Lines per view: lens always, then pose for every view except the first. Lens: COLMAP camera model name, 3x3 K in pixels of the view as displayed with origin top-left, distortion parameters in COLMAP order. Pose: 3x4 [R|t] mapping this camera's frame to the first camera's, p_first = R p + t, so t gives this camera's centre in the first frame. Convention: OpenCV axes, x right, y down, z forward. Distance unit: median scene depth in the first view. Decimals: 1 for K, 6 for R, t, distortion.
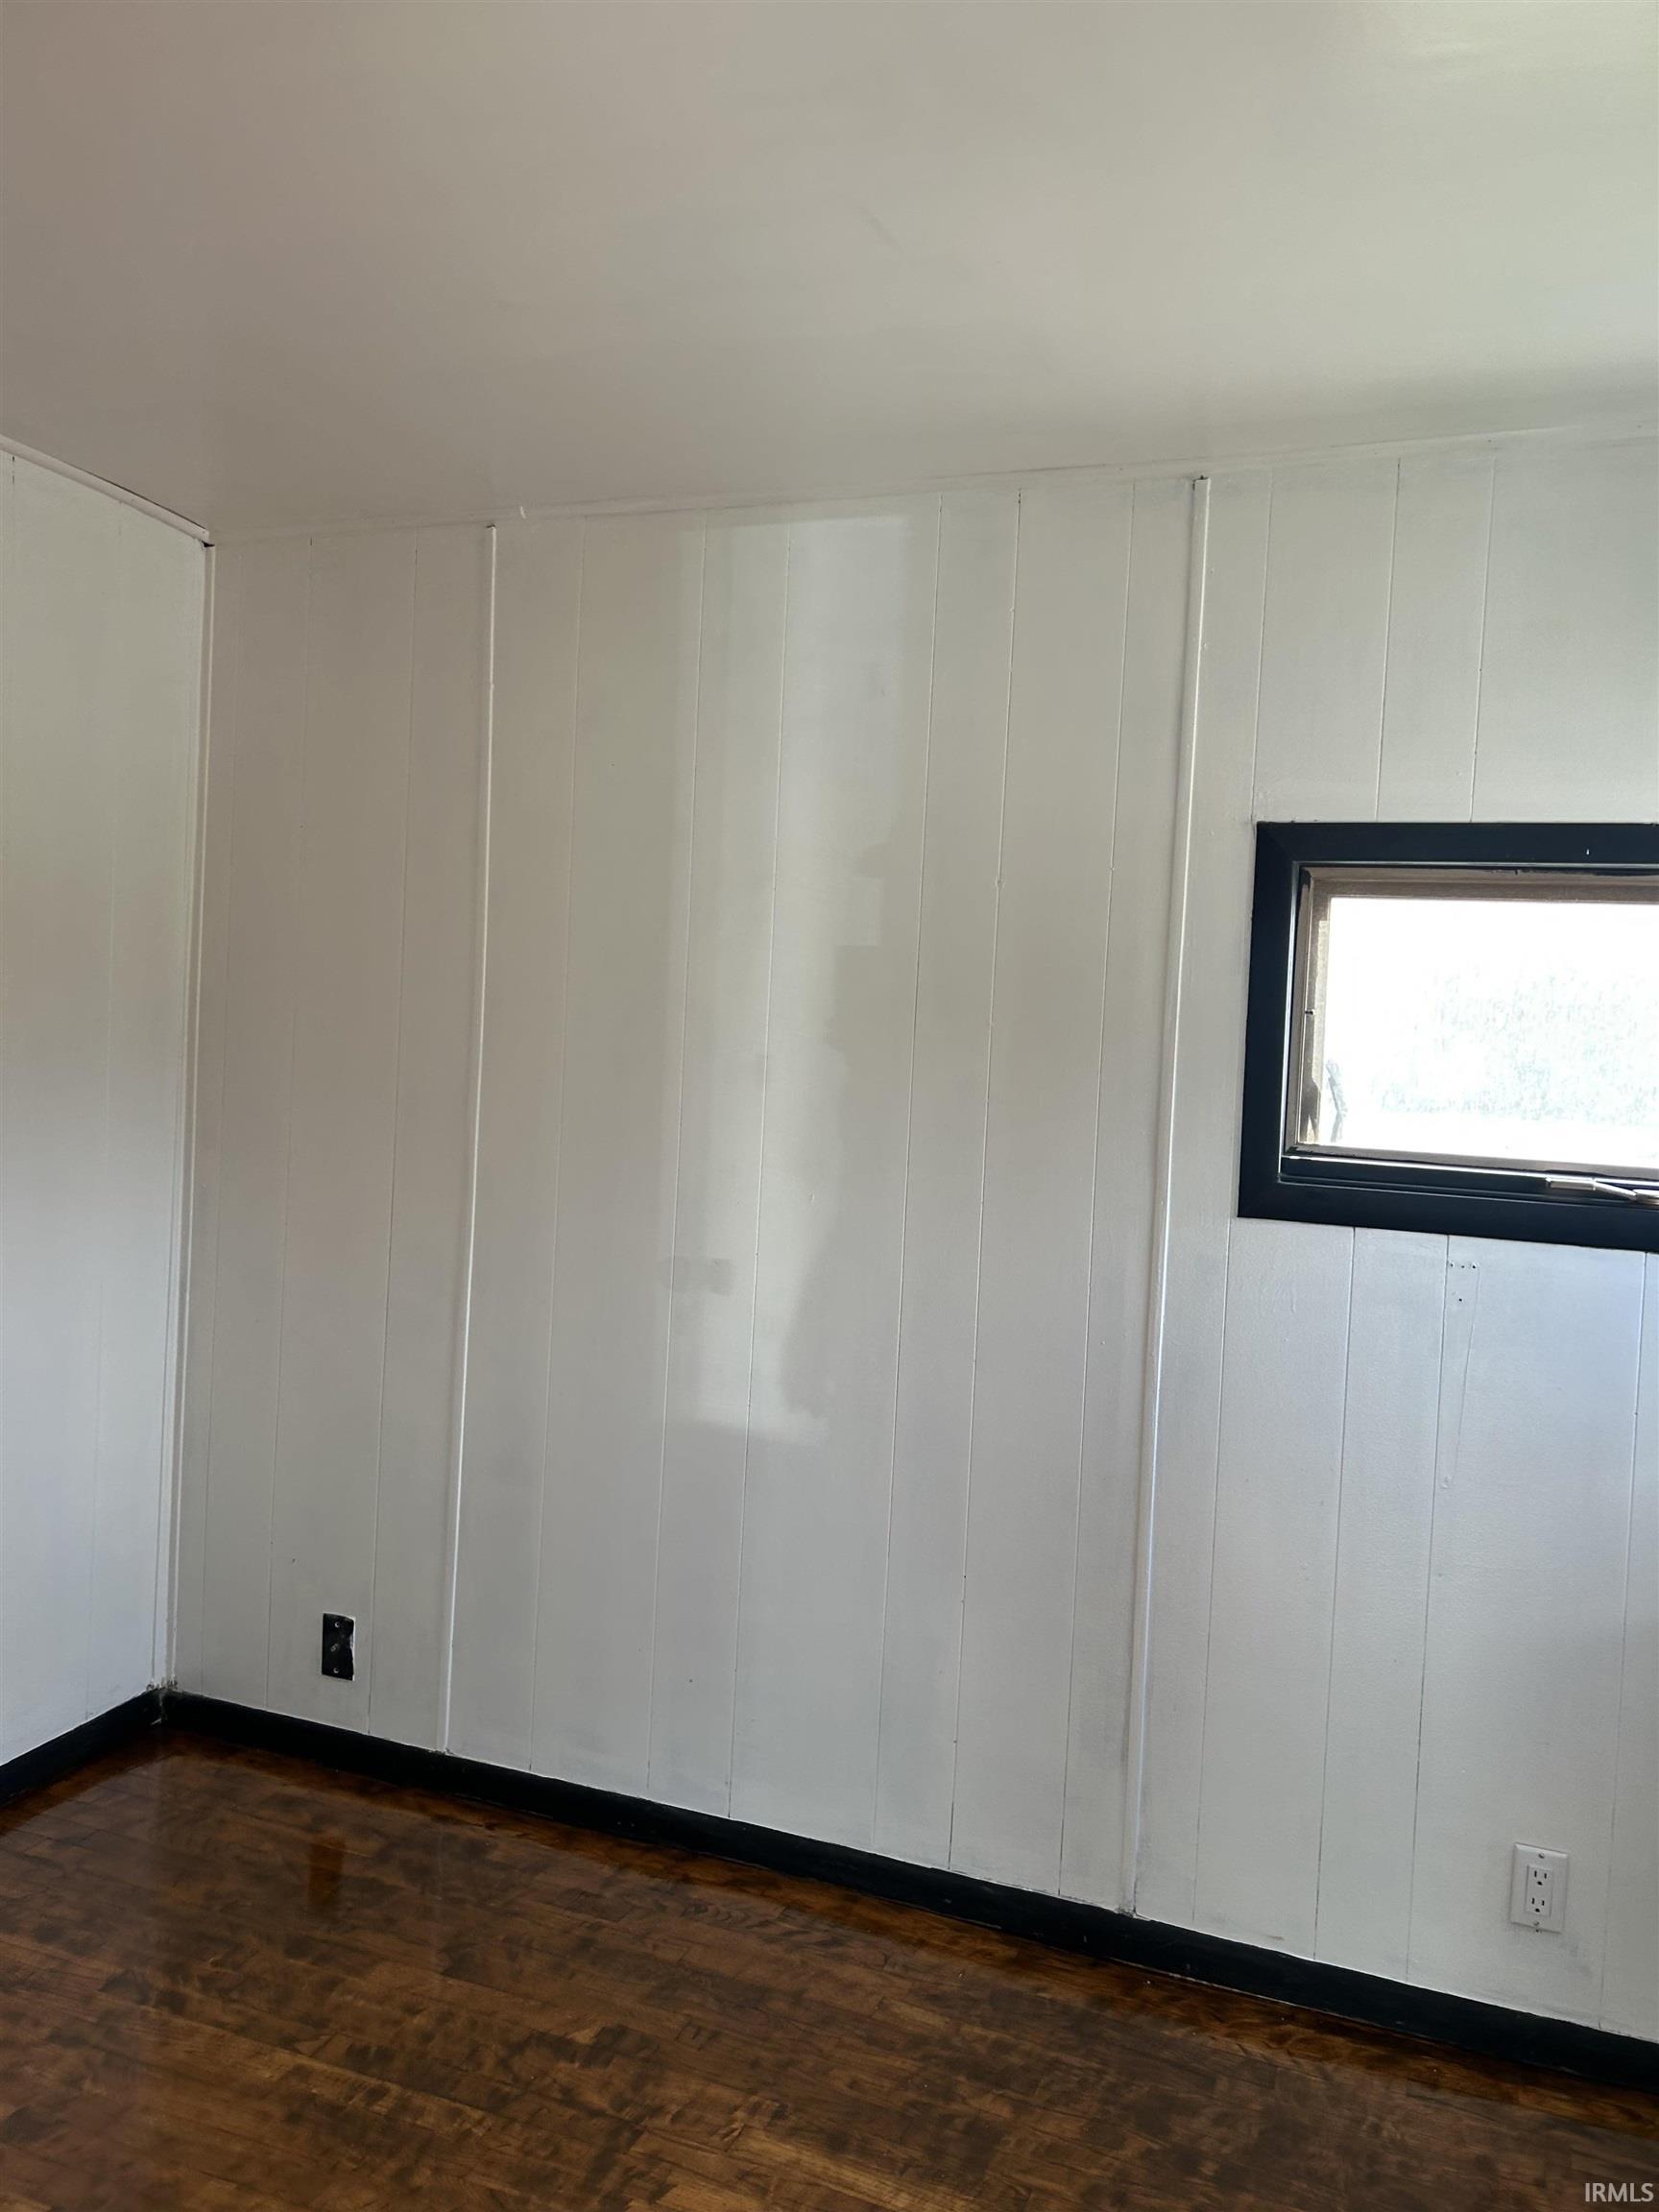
lens RADIAL K [[1682.2, 0, 833.4], [0, 1682.2, 1103.2], [0, 0, 1]] dist [0.039850, -0.034685]
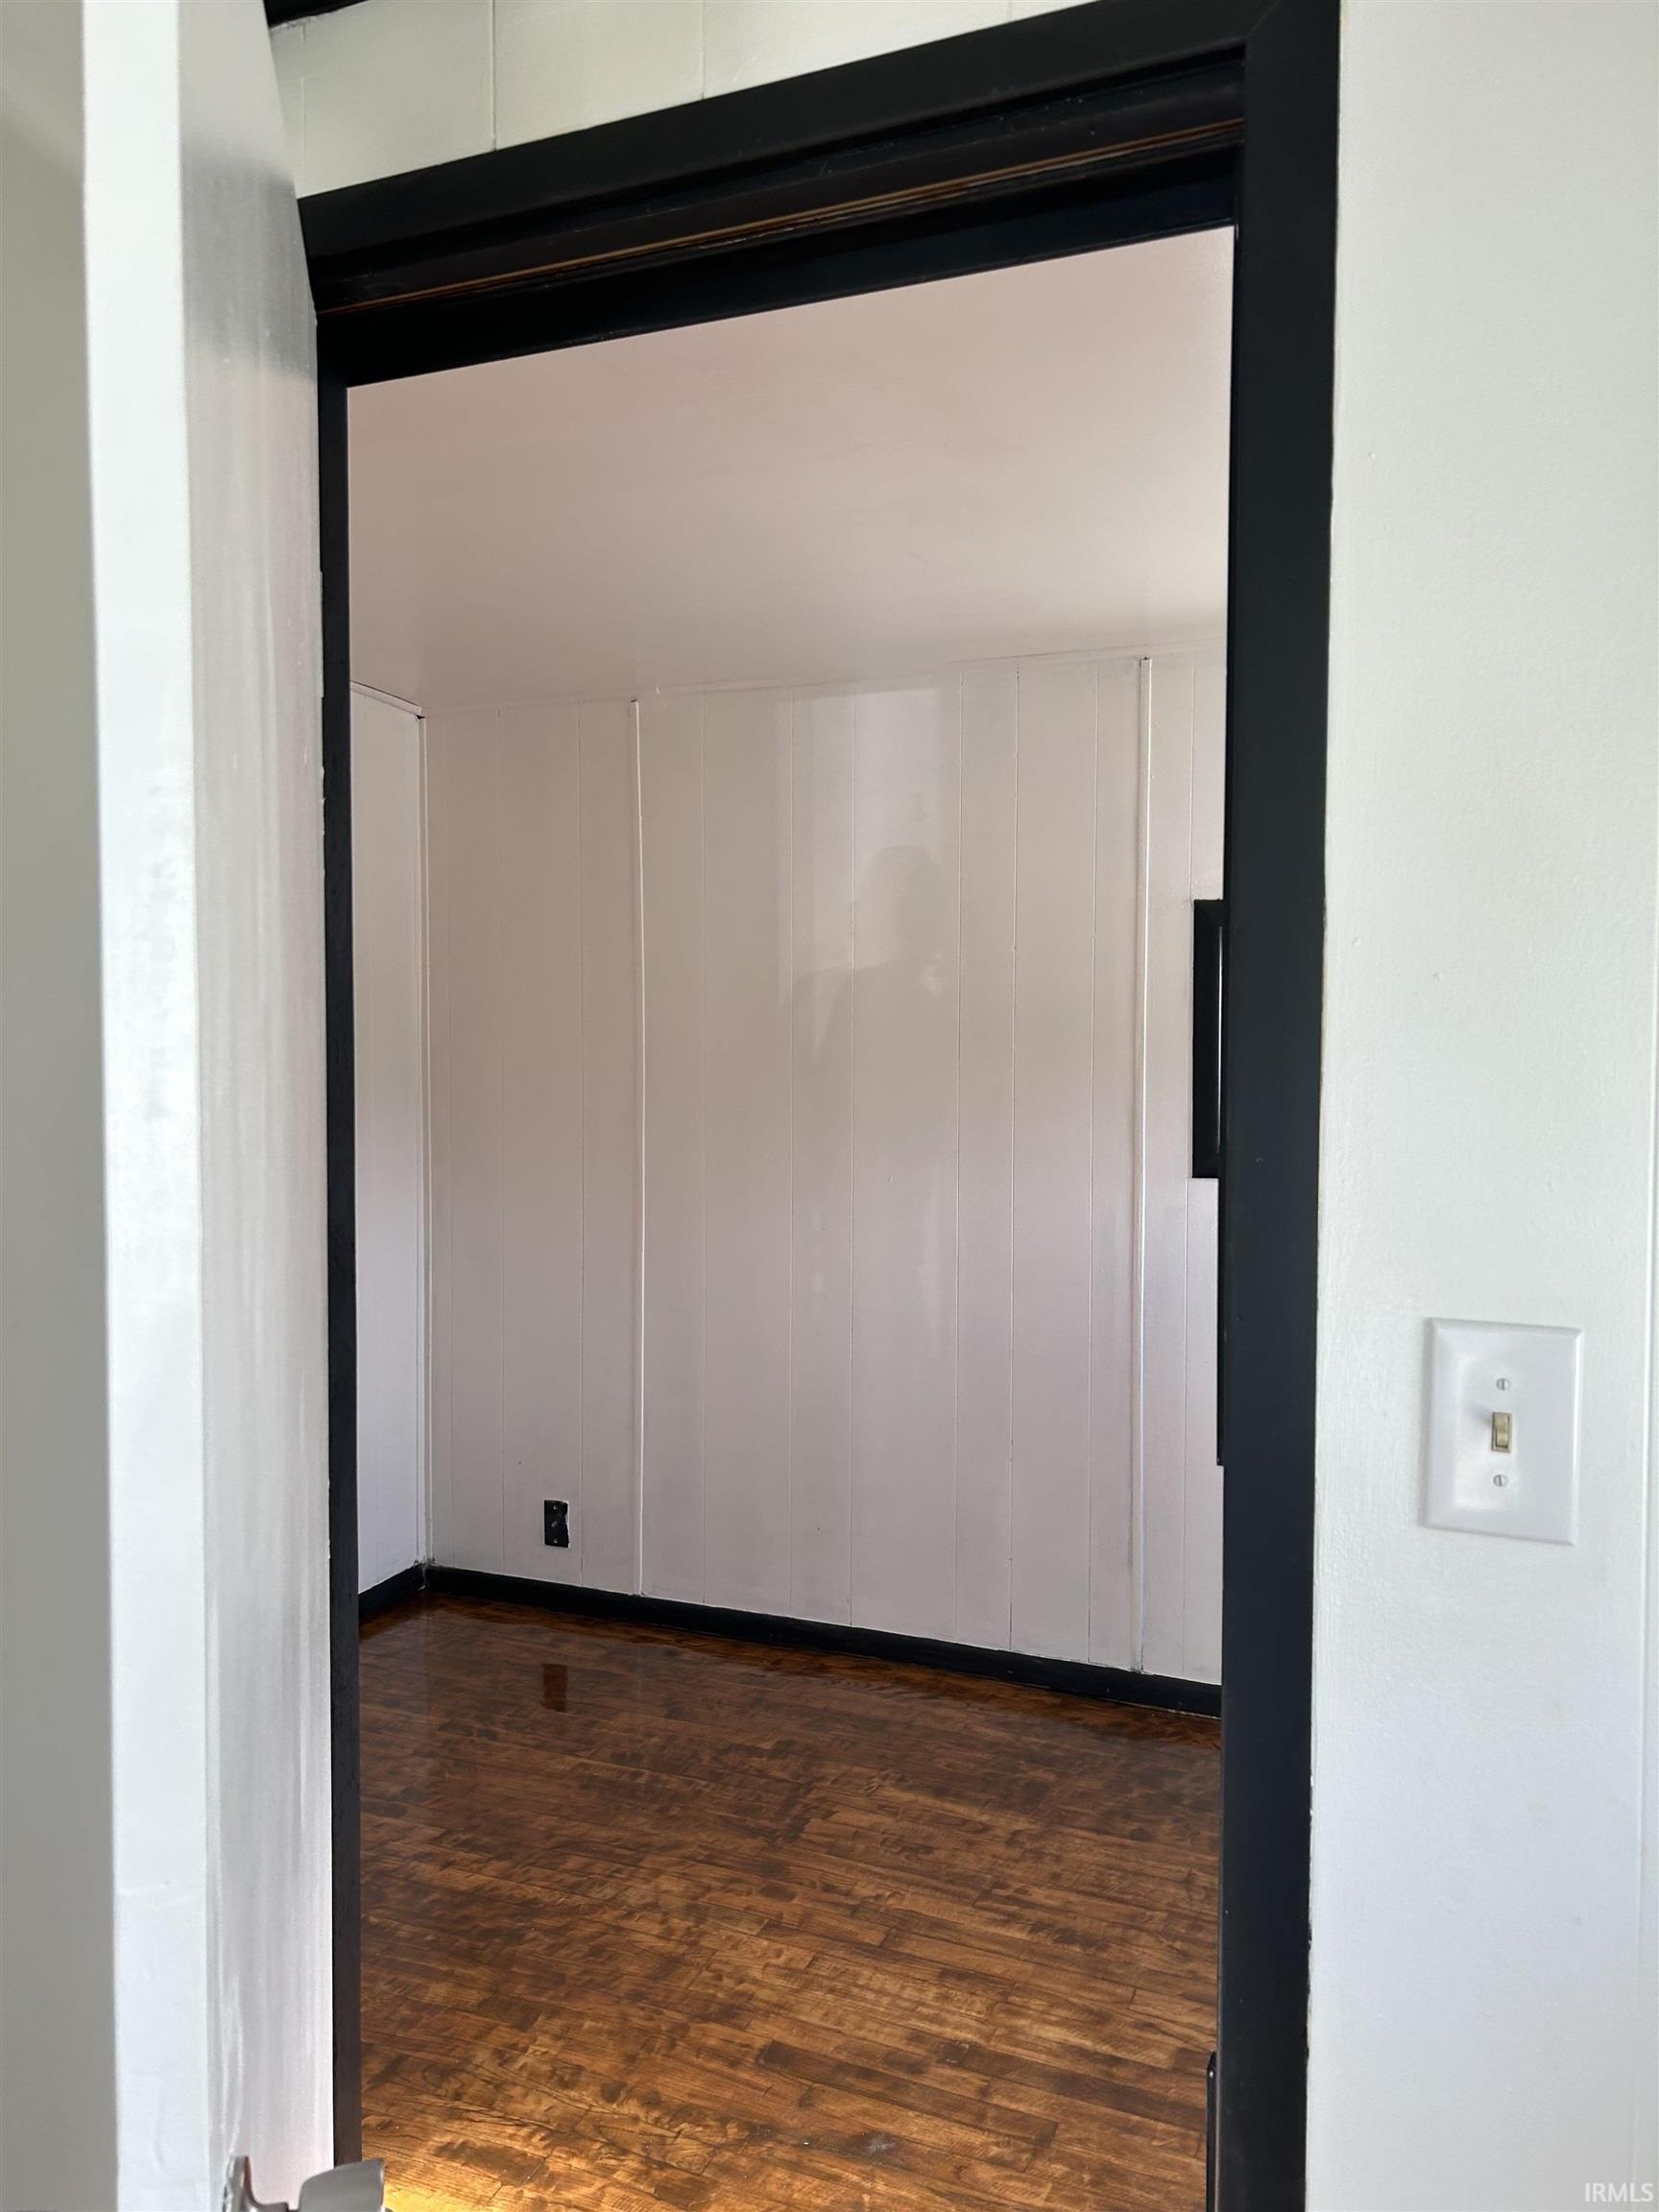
lens RADIAL K [[1682.2, 0, 823.9], [0, 1682.2, 1111.8], [0, 0, 1]] dist [0.039850, -0.034685]
pose [[0.998439, -0.043906, -0.034525, -0.019884], [0.043973, 0.999032, 0.001184, -0.003541], [0.034440, -0.002700, 0.999403, -0.441328]]
